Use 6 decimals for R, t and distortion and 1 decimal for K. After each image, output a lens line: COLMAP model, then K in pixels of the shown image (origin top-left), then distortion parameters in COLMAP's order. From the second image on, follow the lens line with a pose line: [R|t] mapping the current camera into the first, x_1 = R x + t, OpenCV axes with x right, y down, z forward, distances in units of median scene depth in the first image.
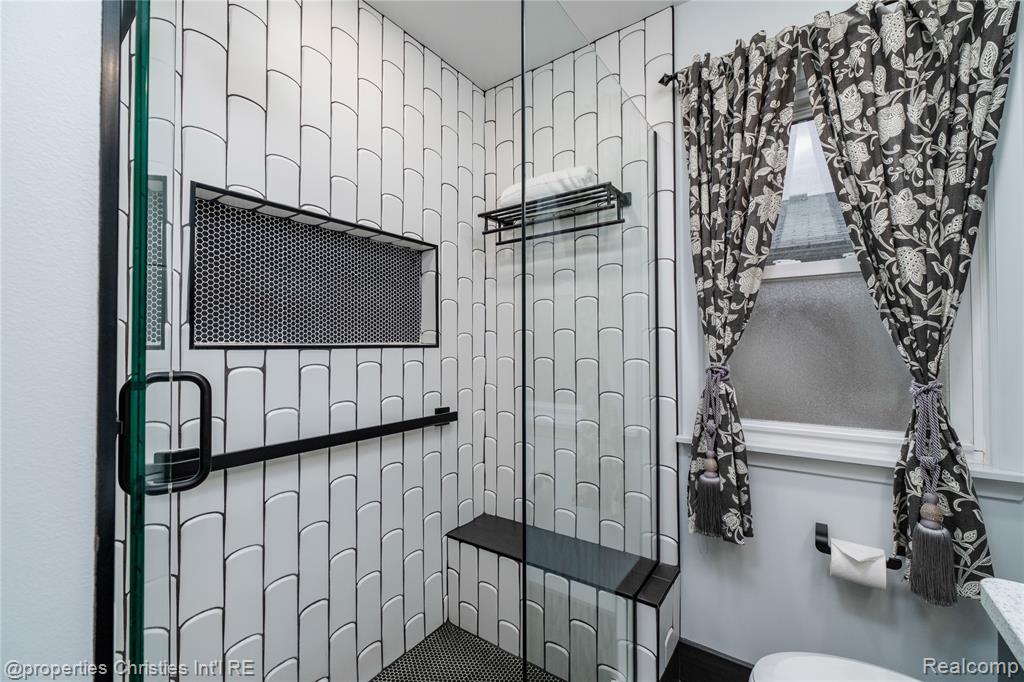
lens RADIAL K [[427.0, 0, 512.5], [0, 427.0, 344.2], [0, 0, 1]] dist [-0.001179, 0.000211]
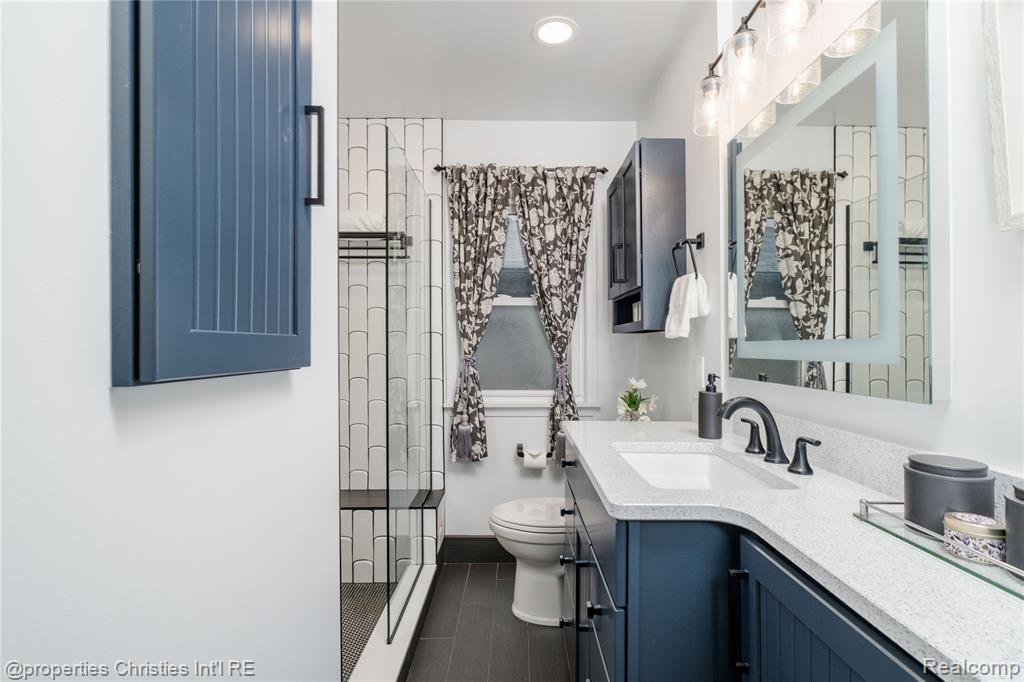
lens RADIAL K [[503.1, 0, 512.0], [0, 503.1, 341.0], [0, 0, 1]] dist [0.000079, -0.000002]
pose [[0.818132, 0.006260, 0.574997, -0.525766], [-0.007214, 0.999974, -0.000622, -0.012313], [-0.574986, -0.003639, 0.818155, -0.714976]]
